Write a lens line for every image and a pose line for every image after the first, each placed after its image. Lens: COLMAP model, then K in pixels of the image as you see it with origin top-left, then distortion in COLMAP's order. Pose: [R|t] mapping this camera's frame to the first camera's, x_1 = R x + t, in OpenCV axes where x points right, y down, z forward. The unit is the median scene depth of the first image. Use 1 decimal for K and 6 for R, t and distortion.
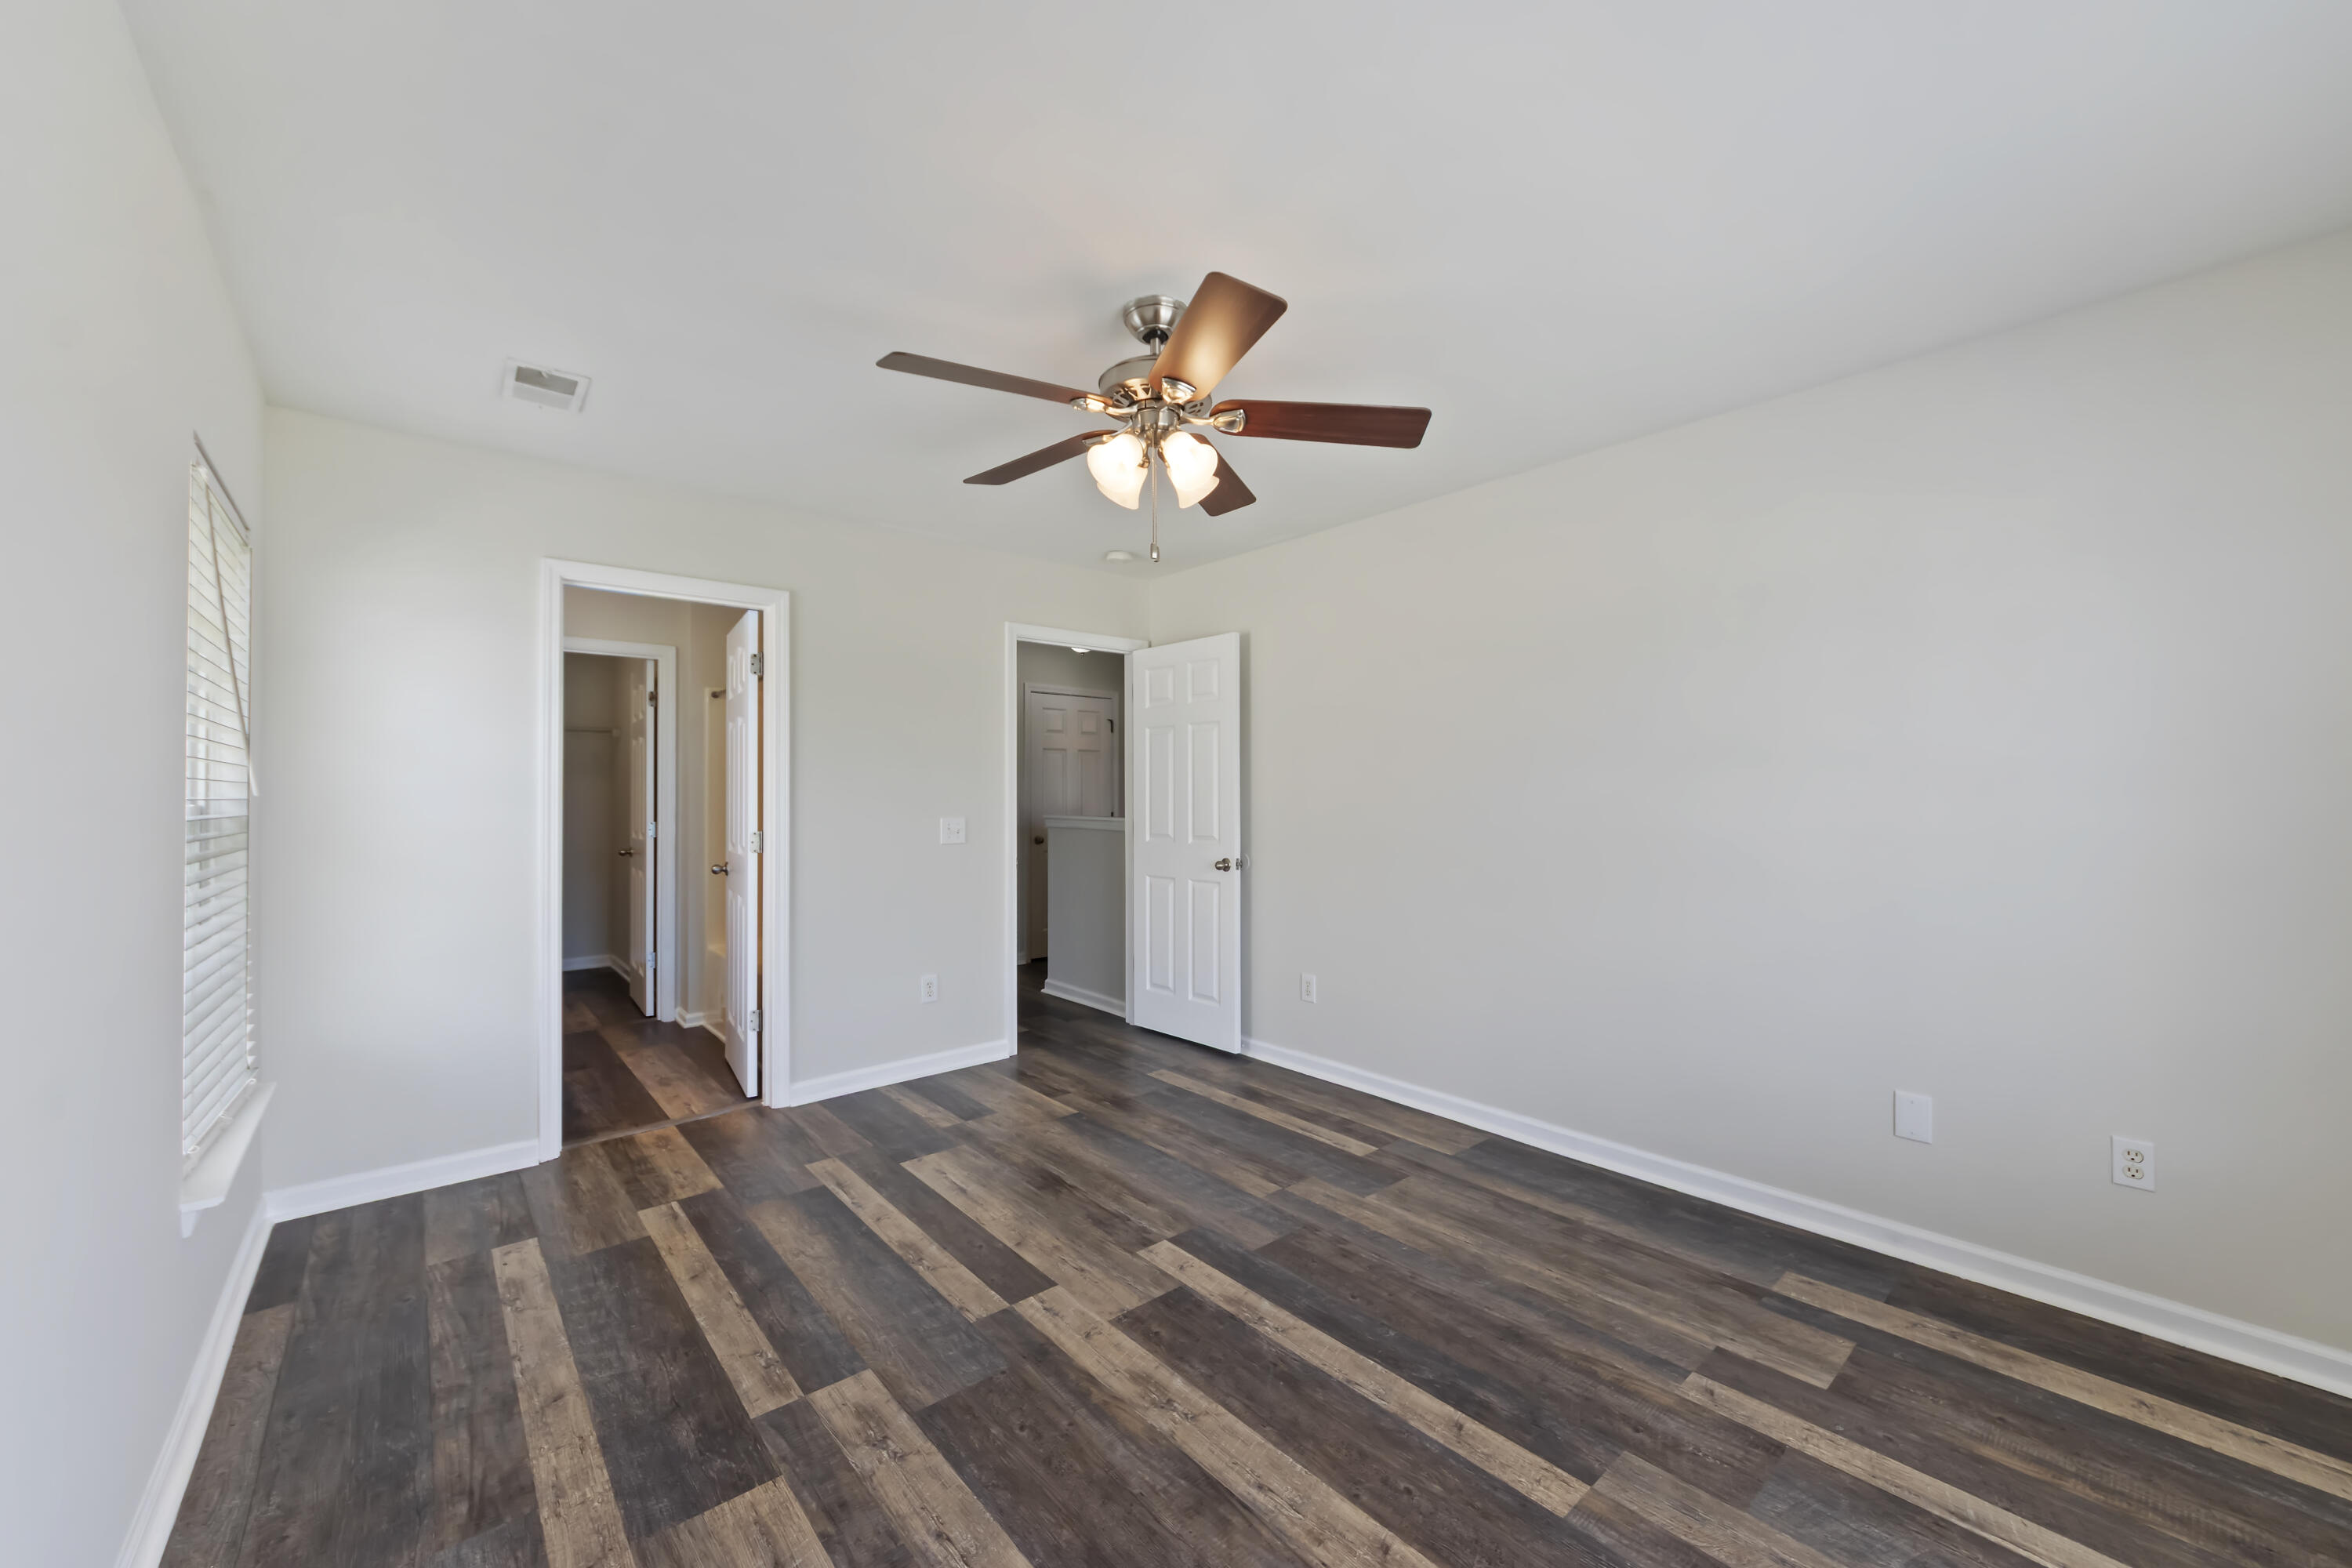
lens RADIAL K [[897.8, 0, 1175.9], [0, 897.8, 789.4], [0, 0, 1]] dist [0.001626, 0.000080]
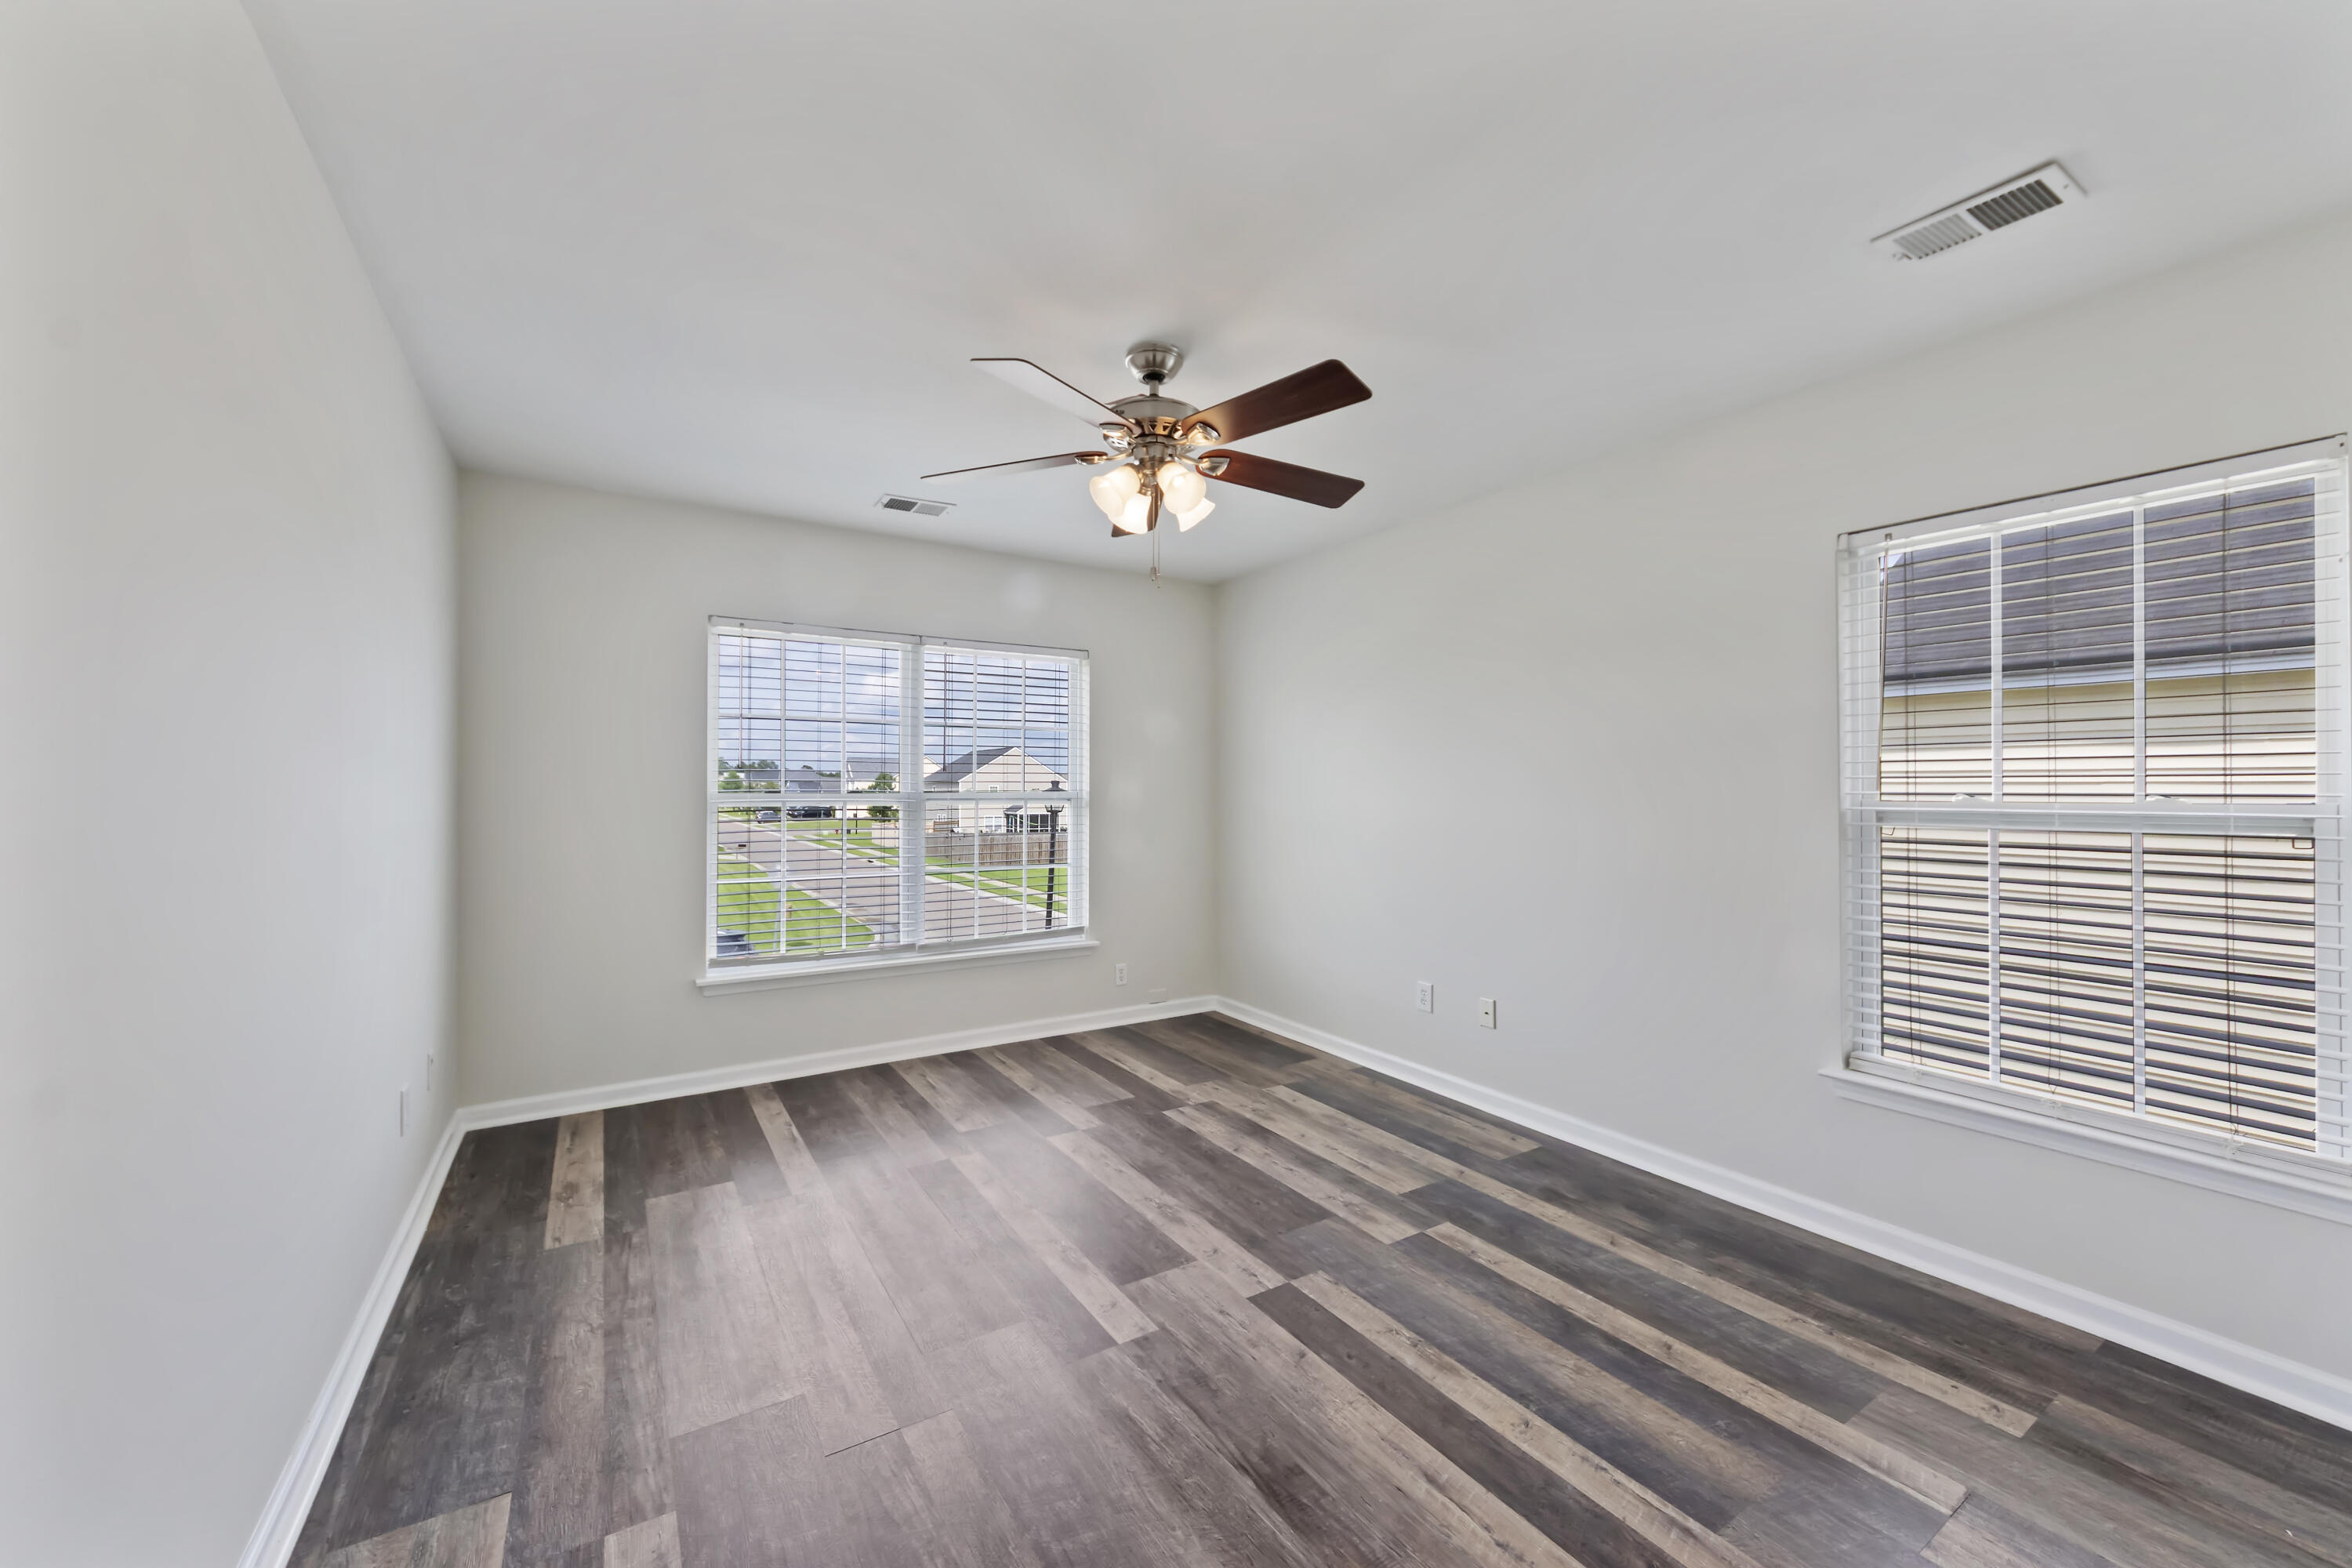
lens RADIAL K [[897.8, 0, 1176.0], [0, 897.8, 786.3], [0, 0, 1]] dist [0.001626, 0.000080]
pose [[-0.989893, 0.002317, 0.141800, -0.207063], [0.001084, 0.999961, -0.008772, 0.010633], [-0.141815, -0.008529, -0.989856, 2.095313]]
